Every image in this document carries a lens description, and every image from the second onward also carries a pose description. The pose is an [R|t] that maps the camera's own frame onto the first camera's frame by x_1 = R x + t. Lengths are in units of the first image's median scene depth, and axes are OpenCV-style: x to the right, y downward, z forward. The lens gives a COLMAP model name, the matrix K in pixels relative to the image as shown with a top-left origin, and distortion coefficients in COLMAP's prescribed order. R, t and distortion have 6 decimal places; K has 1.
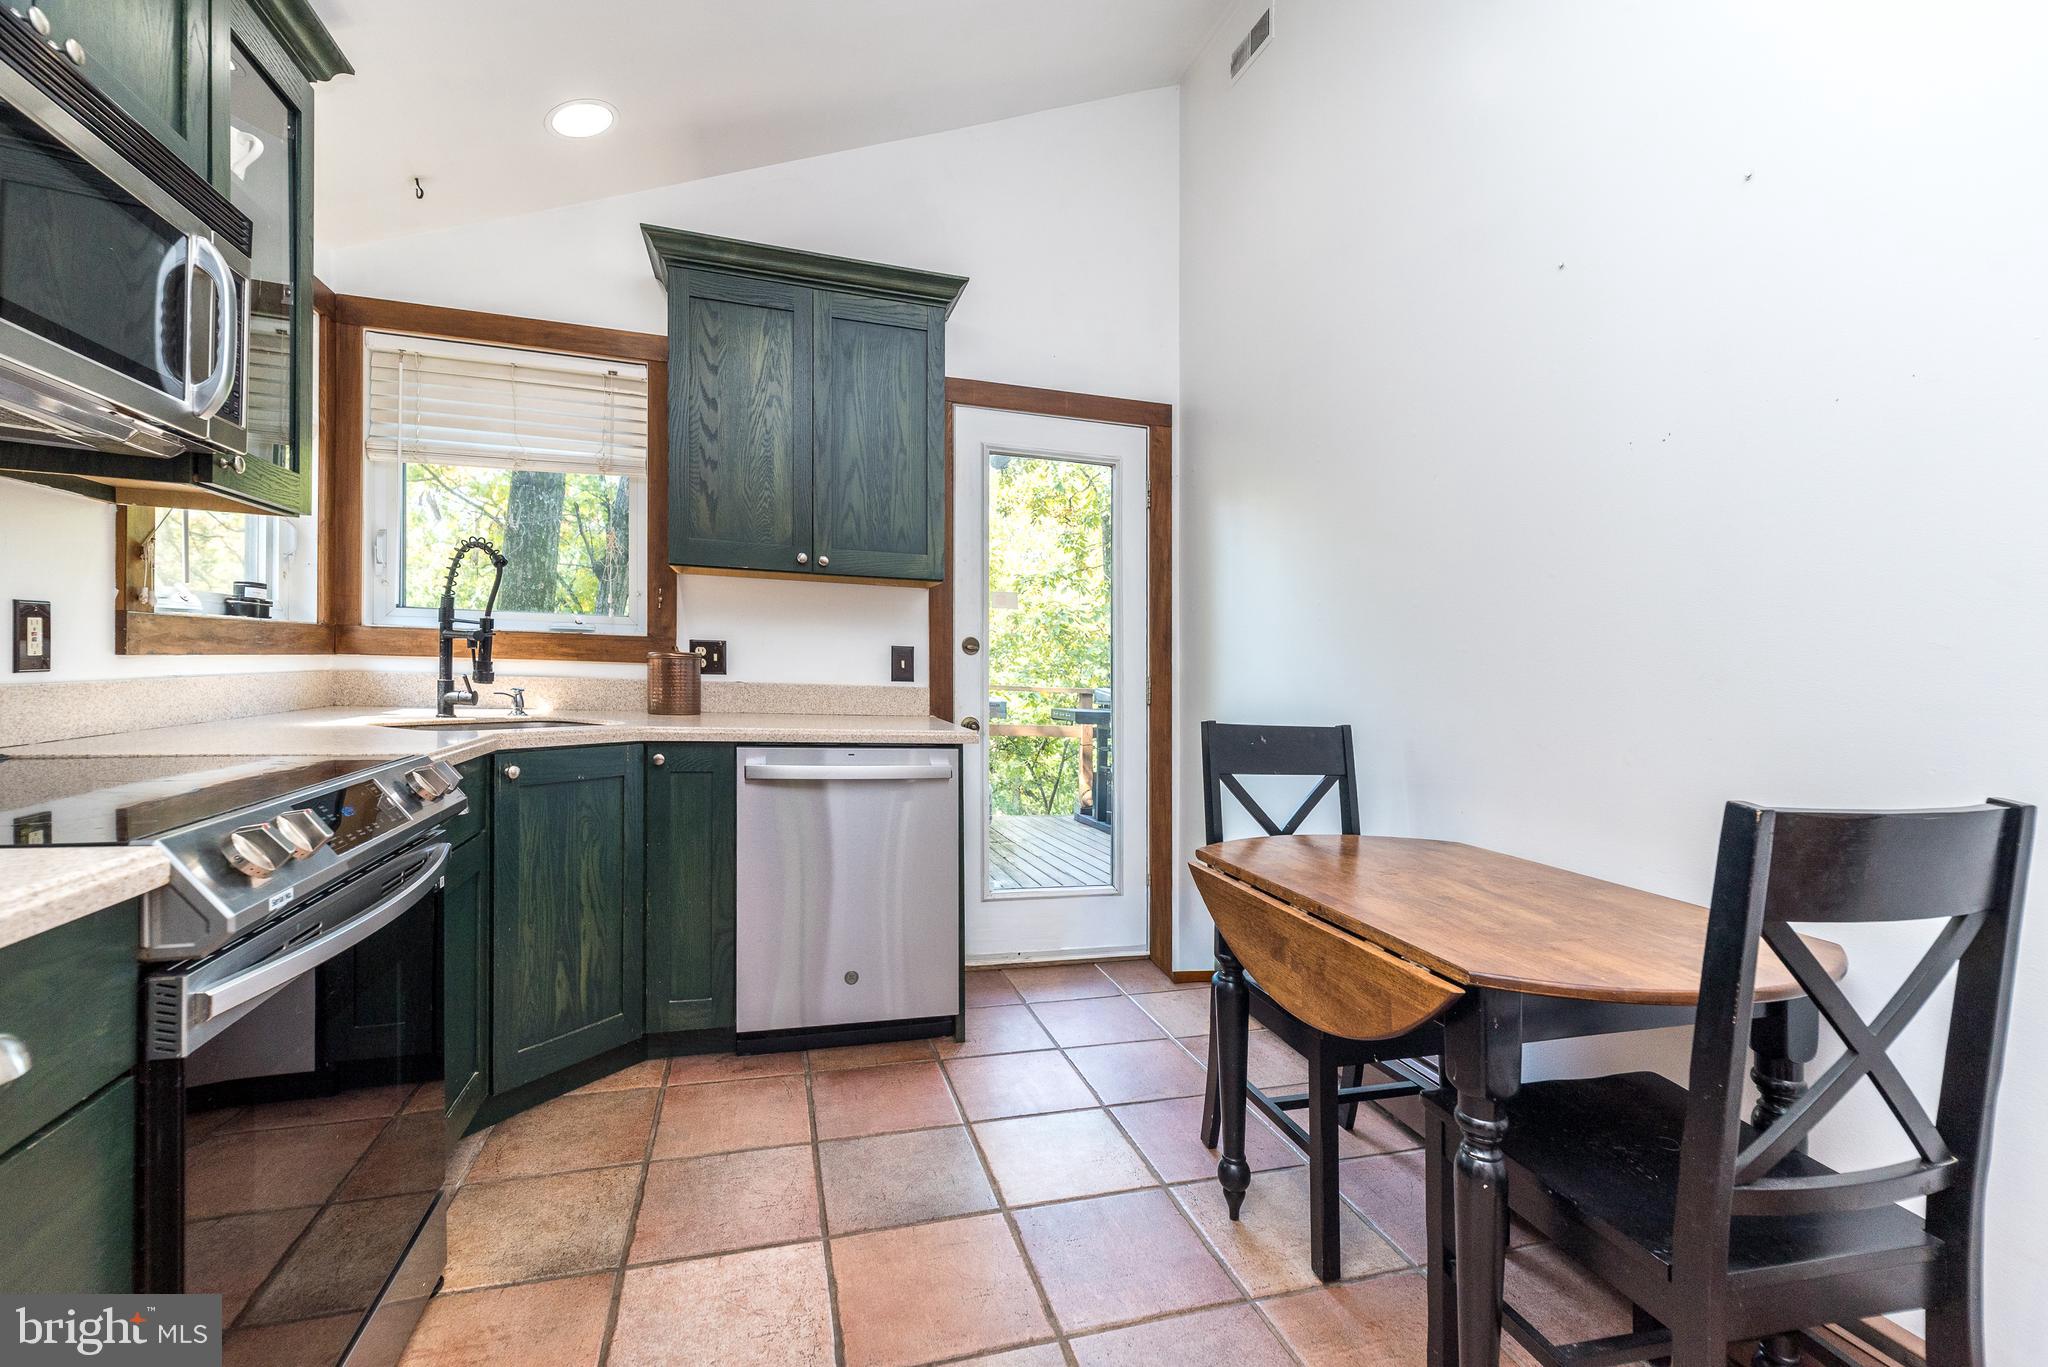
lens RADIAL K [[999.9, 0, 1084.2], [0, 999.9, 752.2], [0, 0, 1]] dist [0.006410, 0.000747]
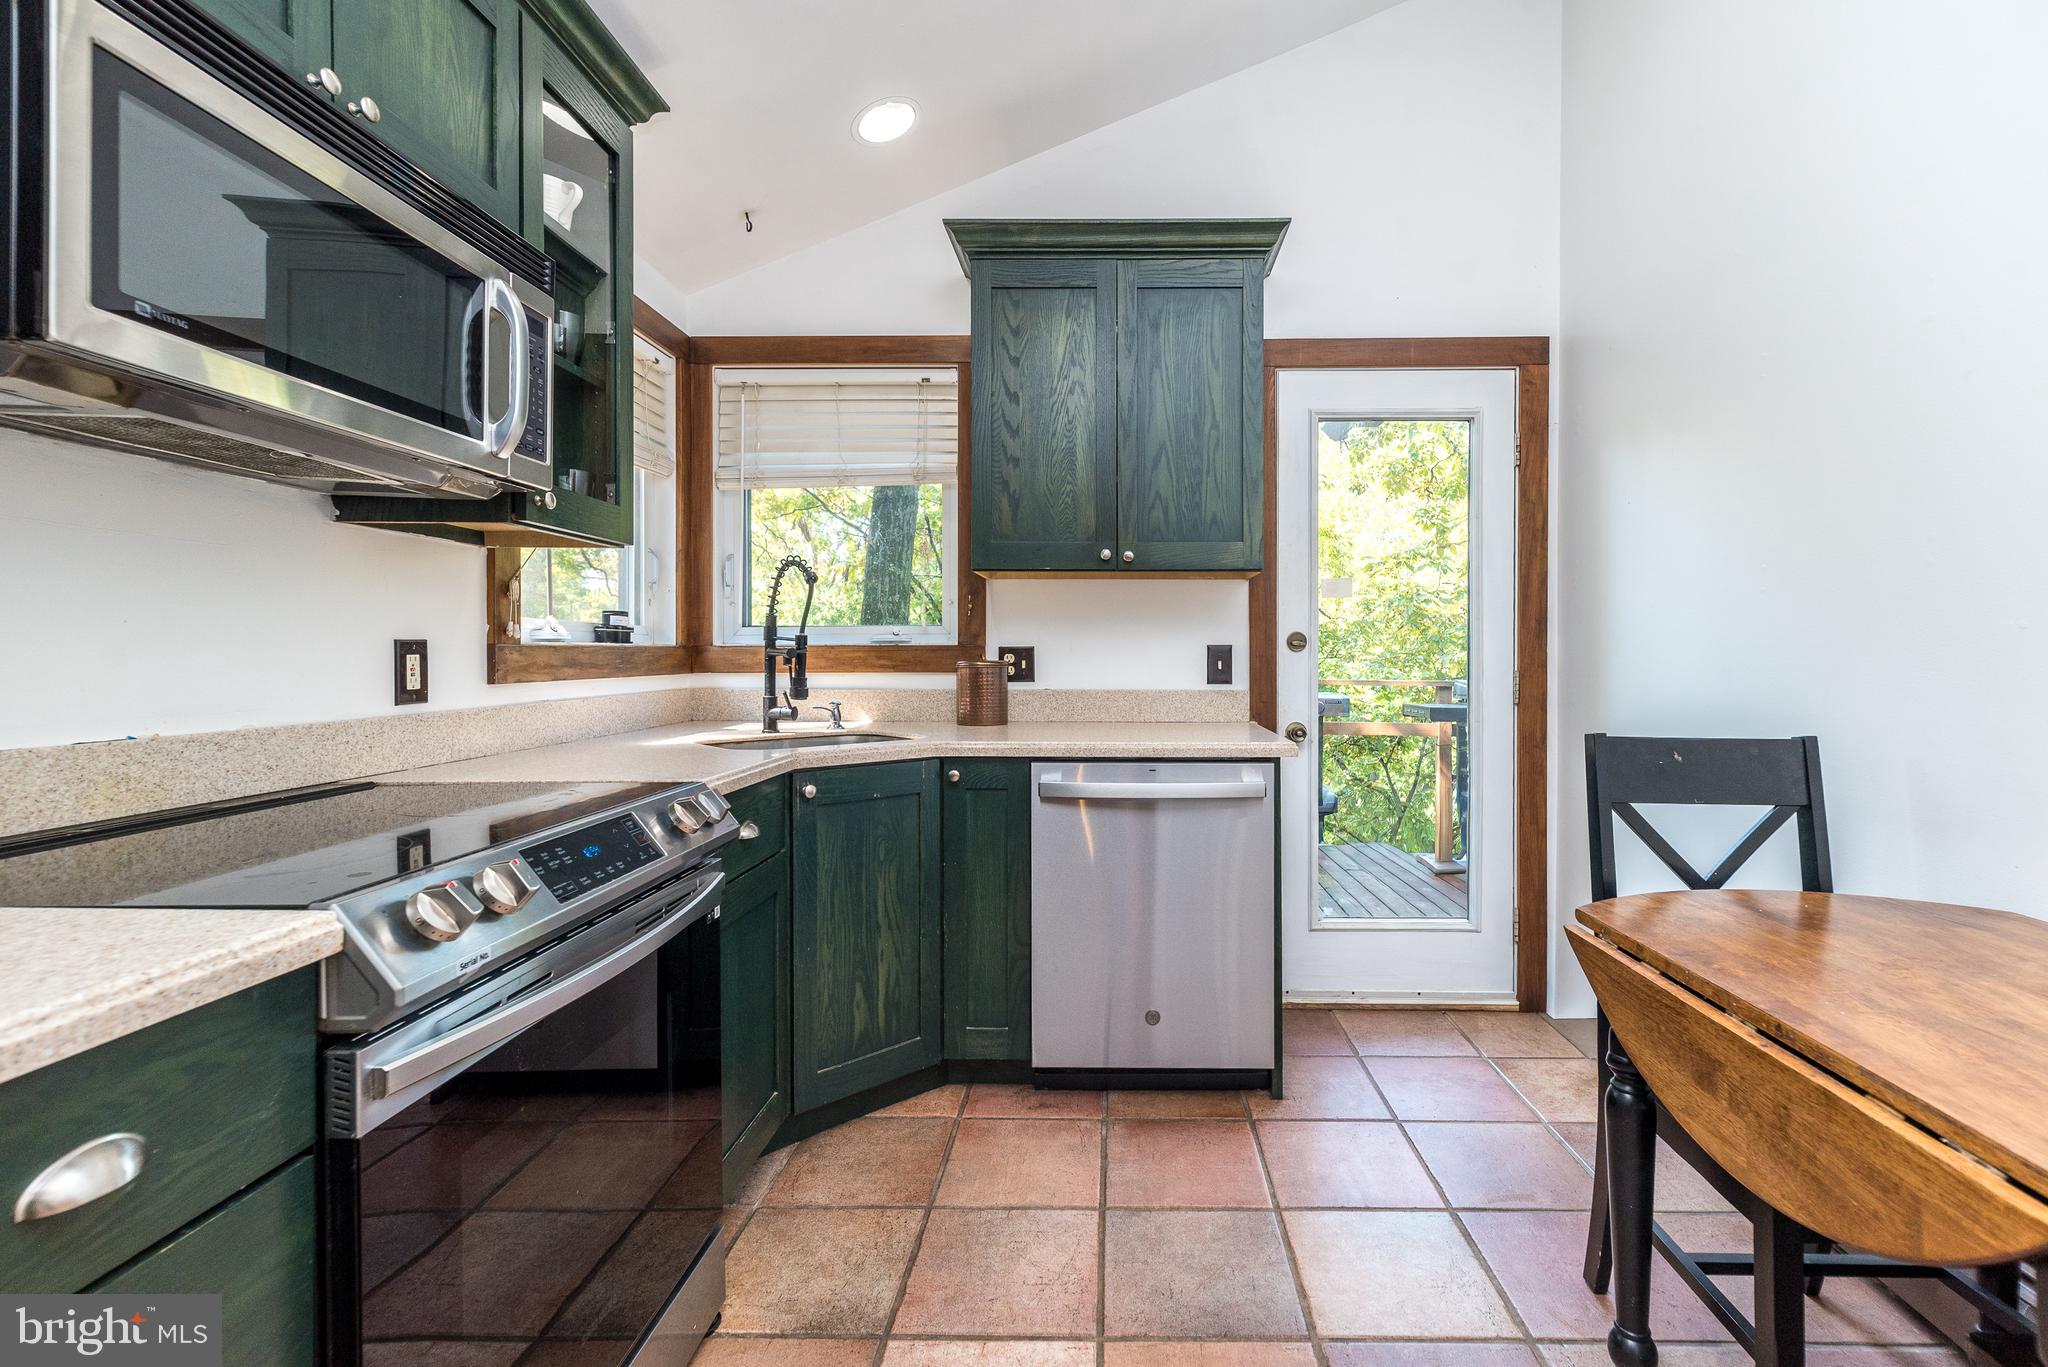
lens RADIAL K [[999.9, 0, 1084.2], [0, 999.9, 752.2], [0, 0, 1]] dist [0.006410, 0.000747]
pose [[0.938696, 0.002119, -0.344740, 0.022012], [0.001368, 0.999950, 0.009871, -0.025521], [0.344744, -0.009737, 0.938646, 0.152826]]
